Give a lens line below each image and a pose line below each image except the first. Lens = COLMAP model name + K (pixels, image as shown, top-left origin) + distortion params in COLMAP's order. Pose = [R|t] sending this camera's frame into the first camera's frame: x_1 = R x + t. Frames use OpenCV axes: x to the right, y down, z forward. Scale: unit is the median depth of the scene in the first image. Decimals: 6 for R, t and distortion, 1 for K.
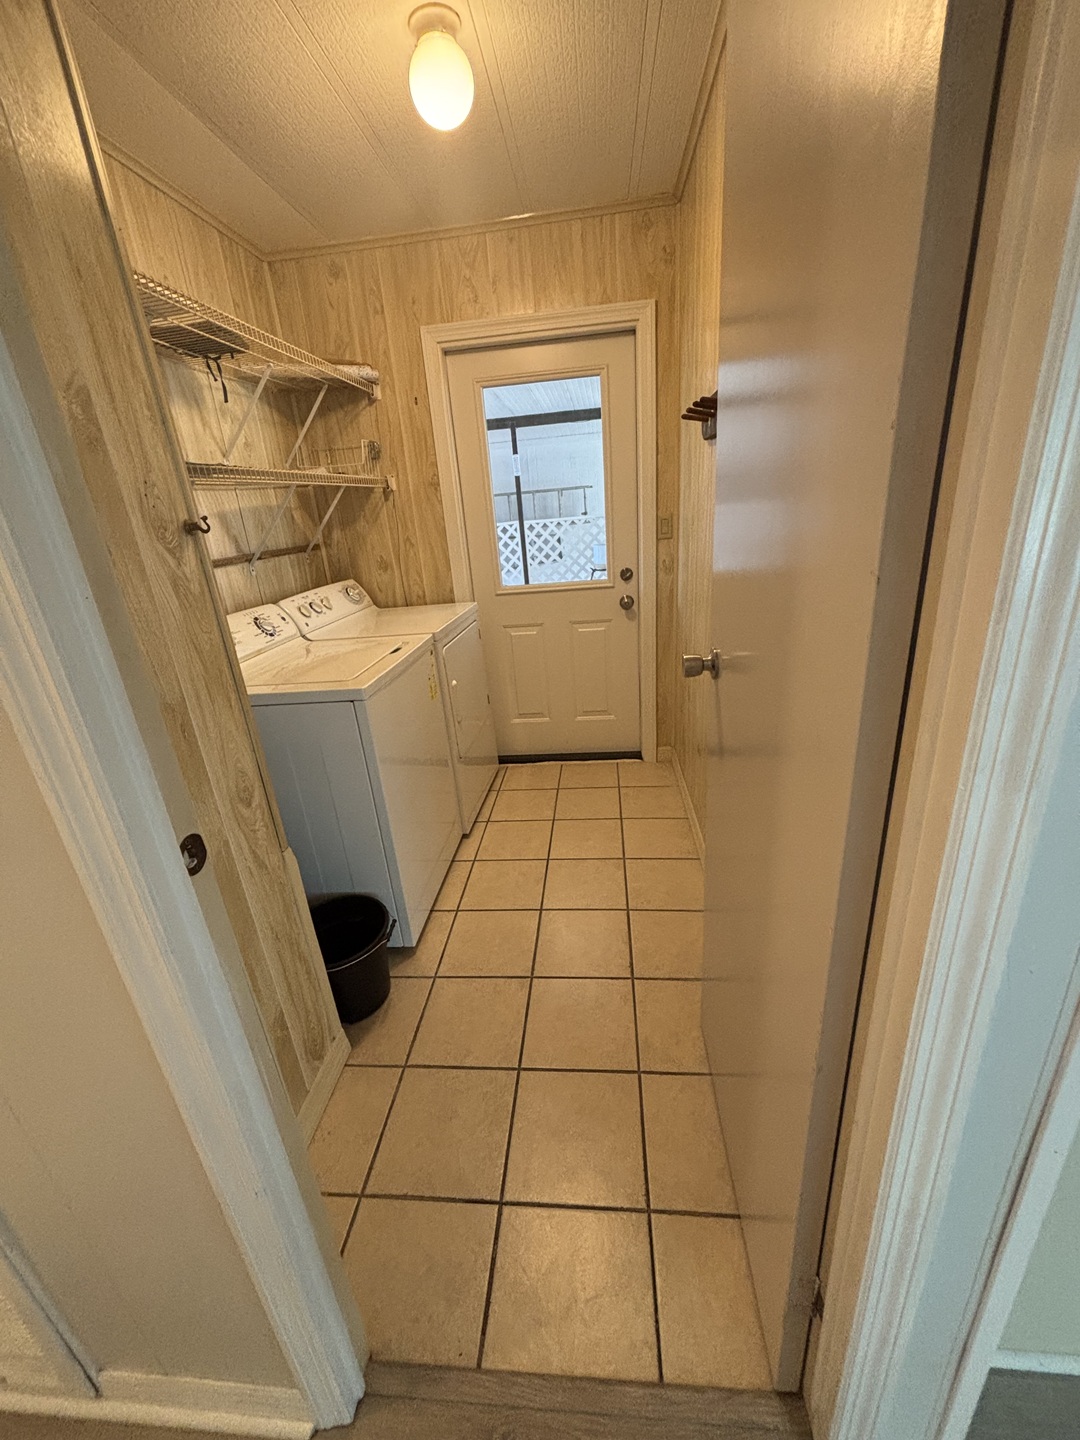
lens RADIAL K [[578.4, 0, 544.4], [0, 578.4, 722.6], [0, 0, 1]] dist [-0.005684, 0.002123]
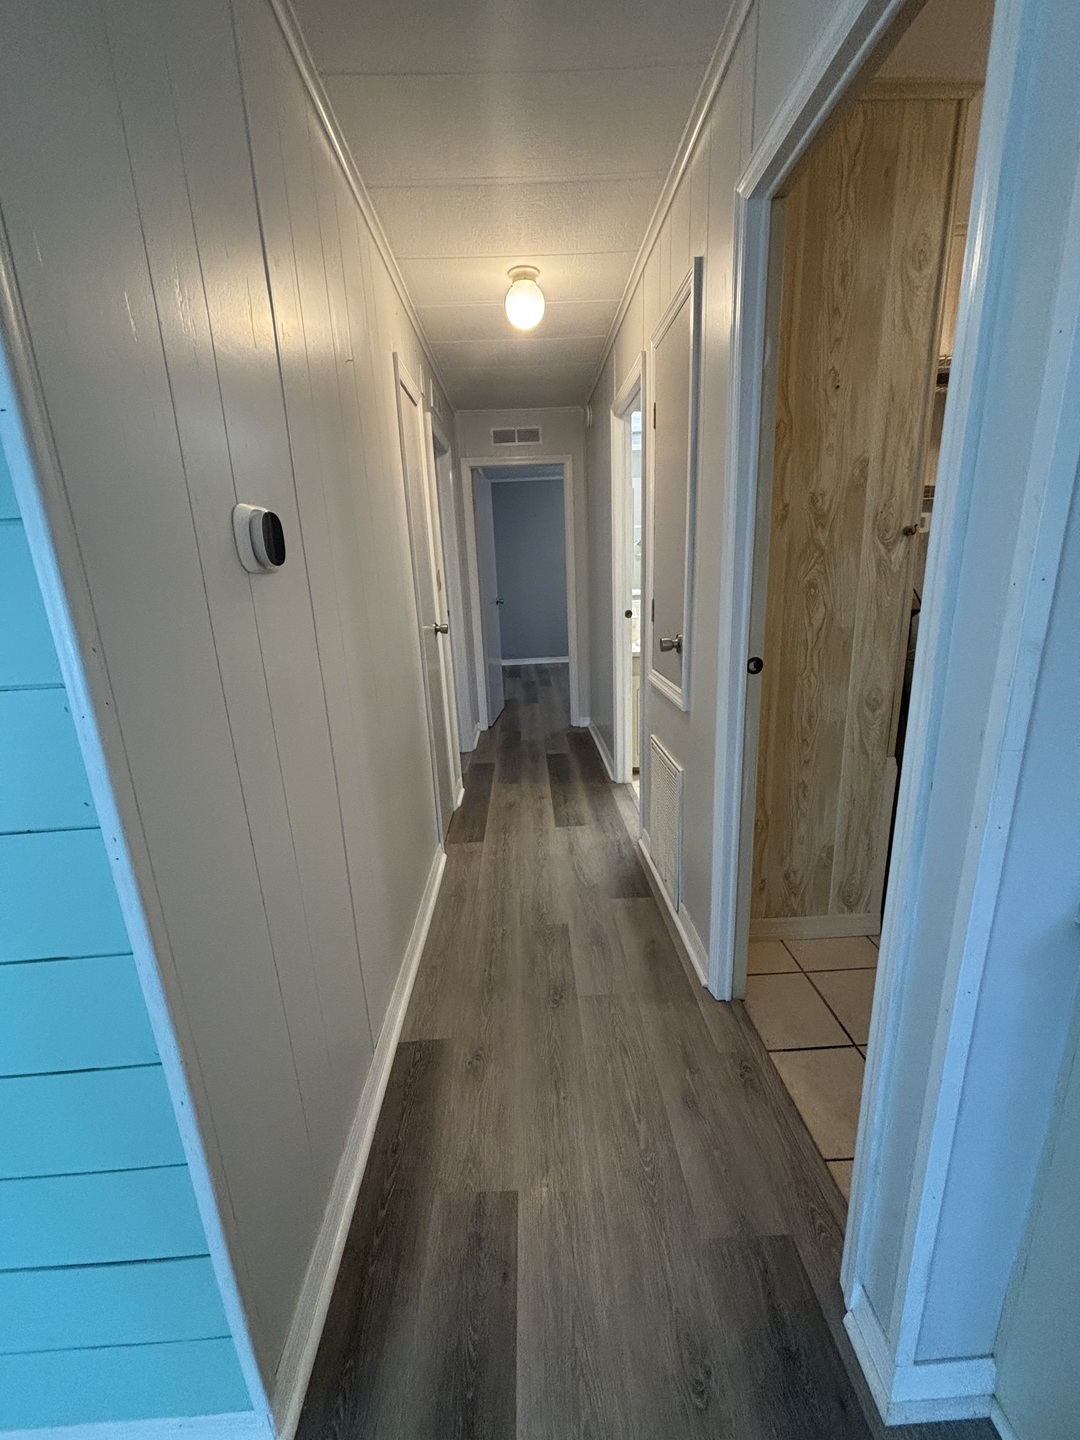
lens RADIAL K [[578.4, 0, 547.3], [0, 578.4, 721.7], [0, 0, 1]] dist [-0.005684, 0.002123]
pose [[0.123700, 0.320073, -0.939283, 0.984221], [-0.323784, 0.907766, 0.266692, 0.047196], [0.938010, 0.271135, 0.215925, -0.164880]]
